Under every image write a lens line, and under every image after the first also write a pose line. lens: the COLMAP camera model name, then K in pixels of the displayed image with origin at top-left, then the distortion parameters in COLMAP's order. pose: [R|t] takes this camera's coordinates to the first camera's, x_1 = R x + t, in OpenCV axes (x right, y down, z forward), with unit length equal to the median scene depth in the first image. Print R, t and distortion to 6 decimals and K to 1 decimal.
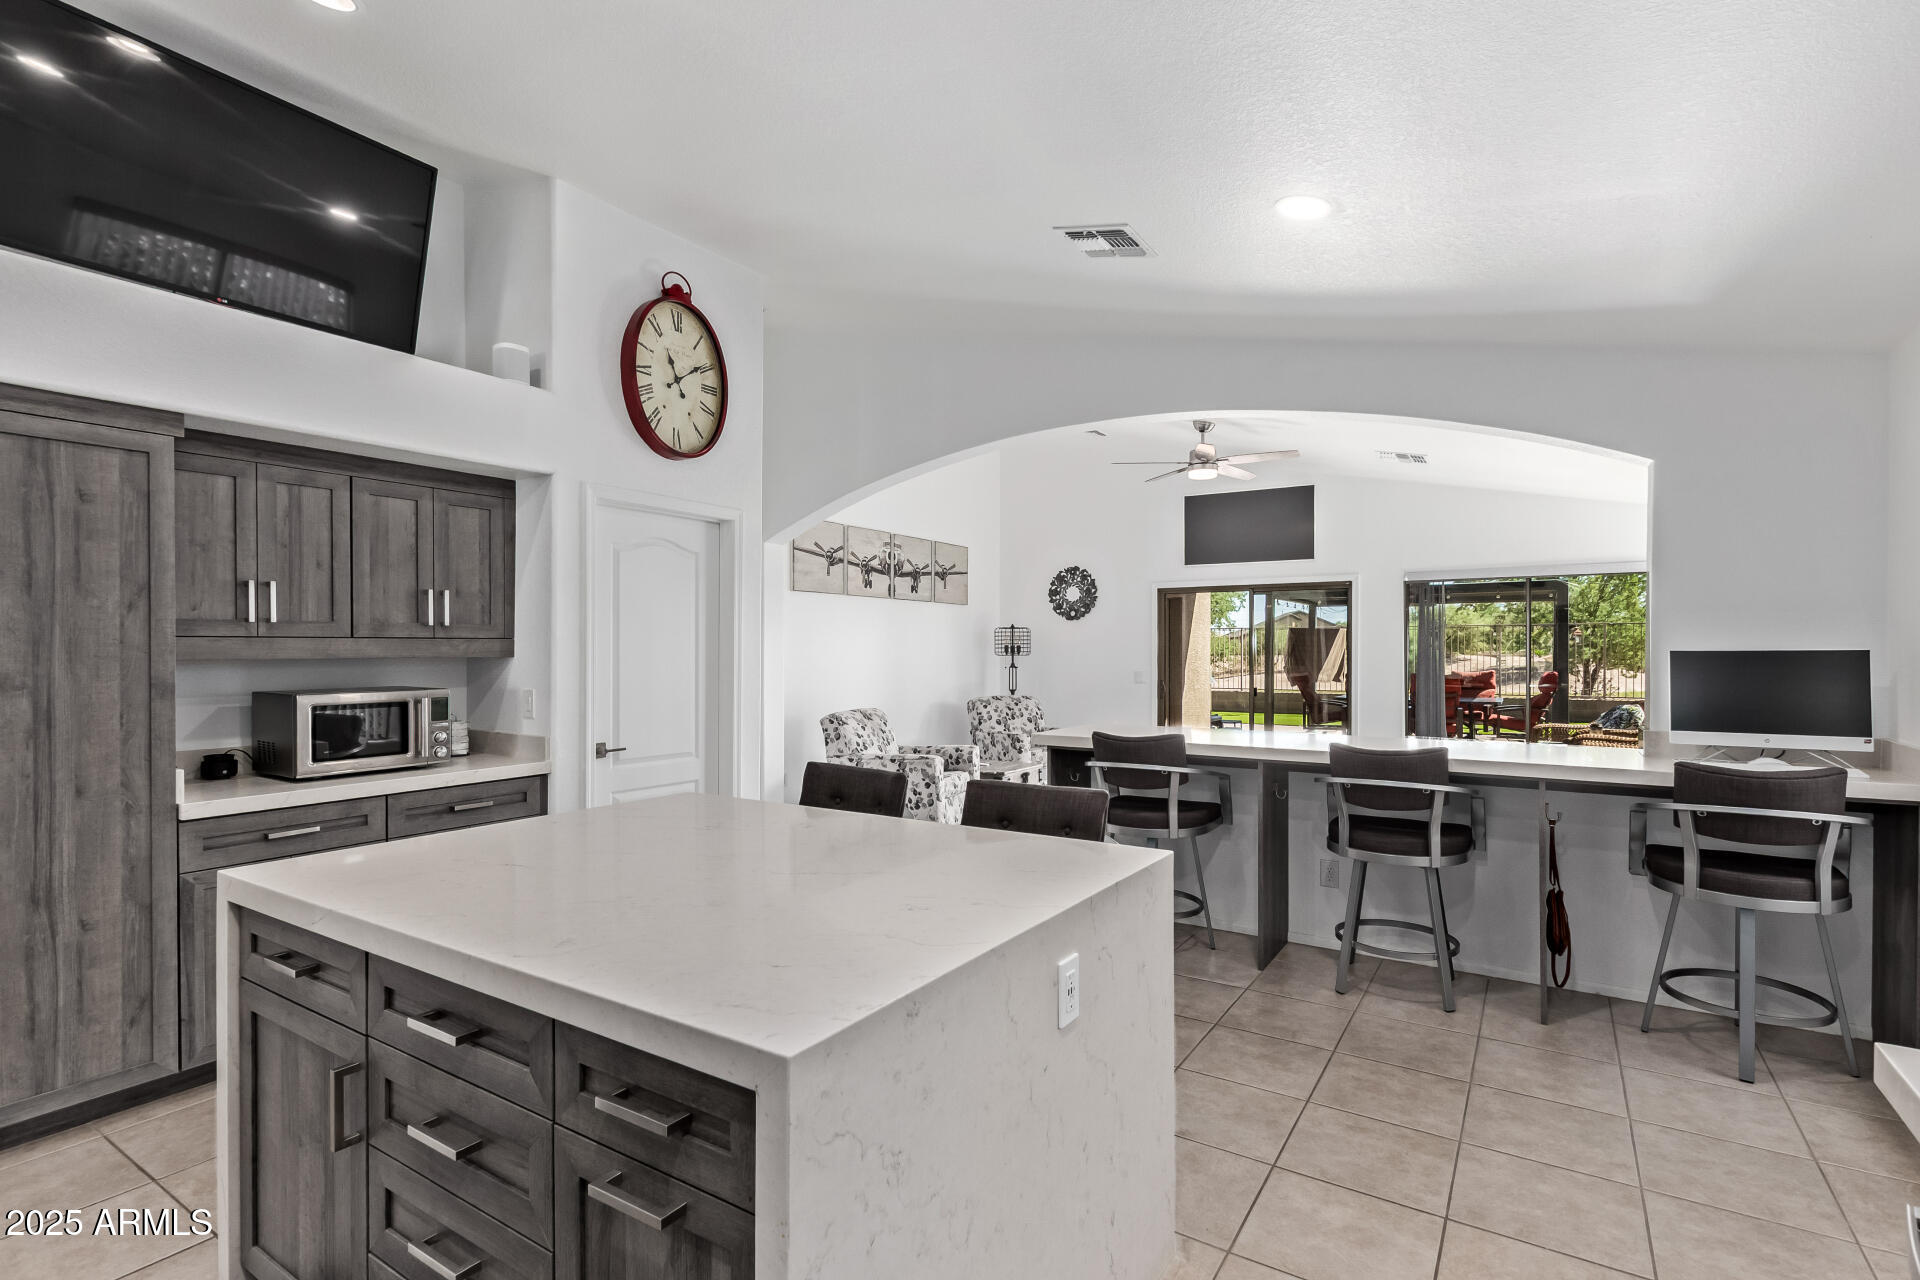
lens RADIAL K [[898.2, 0, 964.3], [0, 898.2, 648.4], [0, 0, 1]] dist [0.001880, 0.000081]
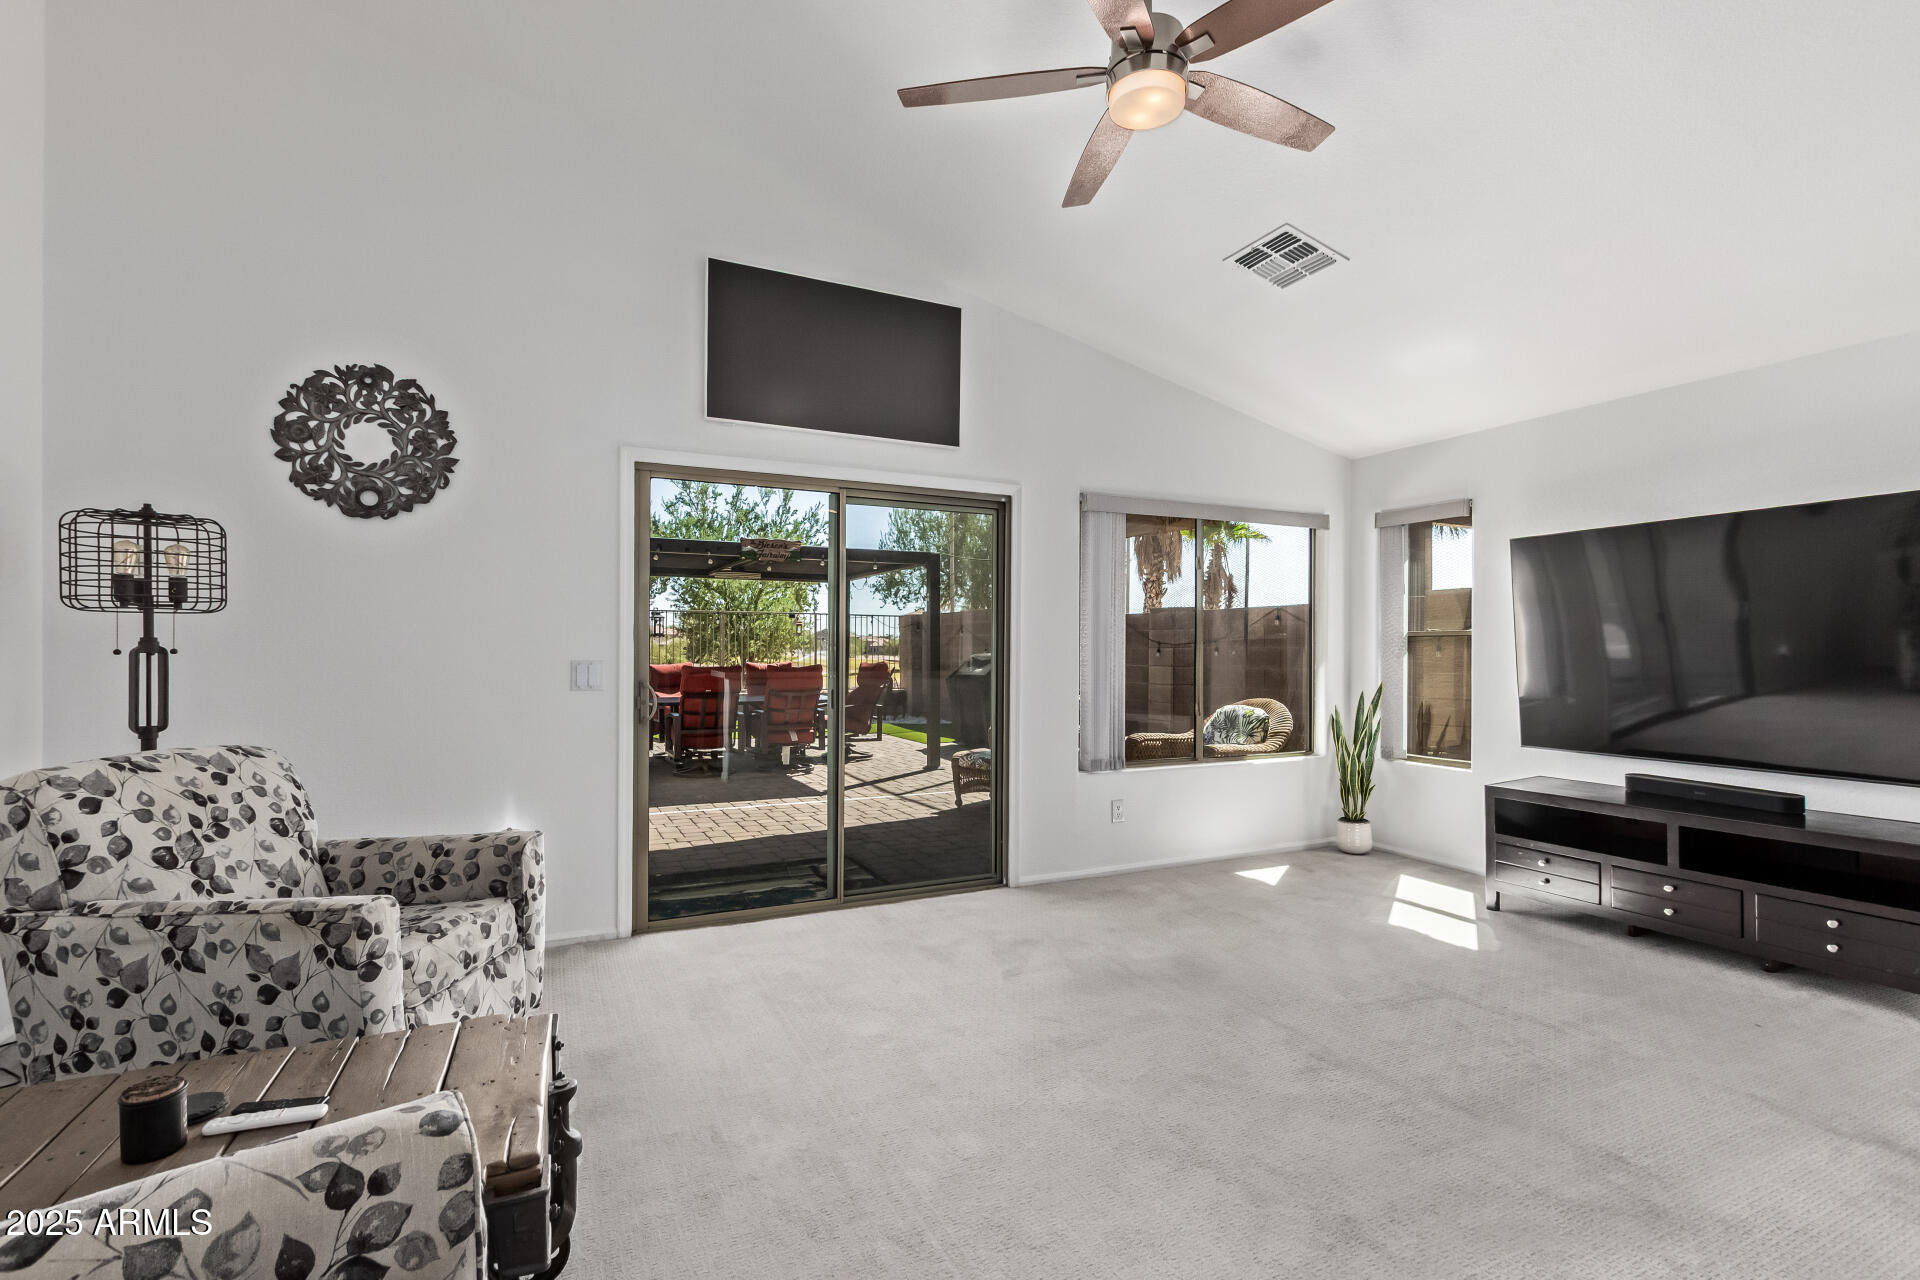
lens RADIAL K [[898.2, 0, 956.6], [0, 898.2, 655.2], [0, 0, 1]] dist [0.001880, 0.000081]
pose [[0.519384, 0.000169, 0.854541, -0.063656], [-0.006335, 0.999973, 0.003653, 0.020666], [-0.854518, -0.007311, 0.519371, 0.657841]]
